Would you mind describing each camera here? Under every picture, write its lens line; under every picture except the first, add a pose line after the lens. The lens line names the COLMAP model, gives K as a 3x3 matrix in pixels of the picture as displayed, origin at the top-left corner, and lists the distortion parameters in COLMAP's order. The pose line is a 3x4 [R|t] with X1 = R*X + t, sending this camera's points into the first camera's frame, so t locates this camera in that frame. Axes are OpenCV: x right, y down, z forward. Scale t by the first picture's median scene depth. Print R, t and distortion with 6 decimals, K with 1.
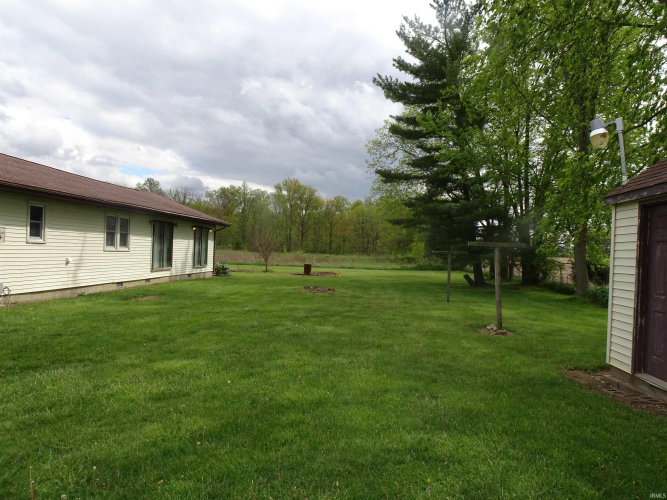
lens RADIAL K [[474.3, 0, 335.3], [0, 474.3, 248.9], [0, 0, 1]] dist [0.007111, 0.000402]
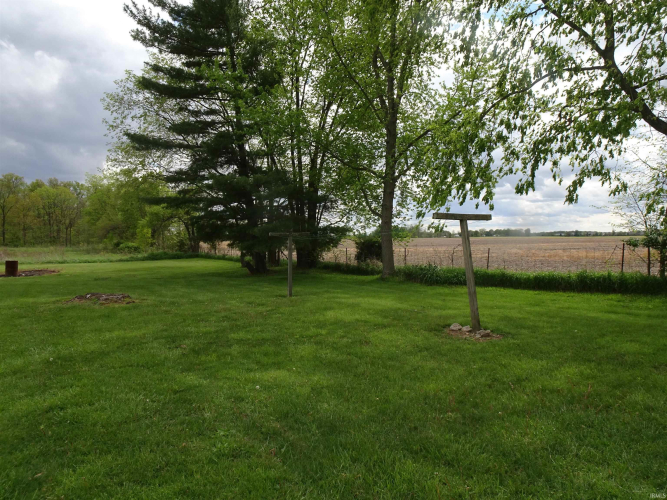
lens RADIAL K [[474.3, 0, 334.1], [0, 474.3, 248.1], [0, 0, 1]] dist [0.007111, 0.000402]
pose [[0.819723, -0.045792, 0.570926, -0.254382], [0.030030, 0.998864, 0.036998, 0.006645], [-0.571972, -0.013183, 0.820167, 0.534129]]
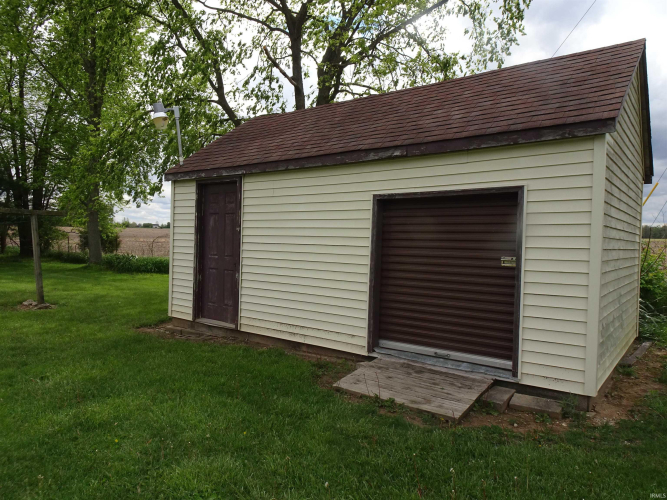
lens RADIAL K [[474.3, 0, 337.5], [0, 474.3, 251.6], [0, 0, 1]] dist [0.007111, 0.000402]
pose [[0.542346, -0.044356, 0.838984, -0.113460], [-0.015497, 0.997907, 0.062776, 0.000681], [-0.840013, -0.047048, 0.540523, 0.015123]]
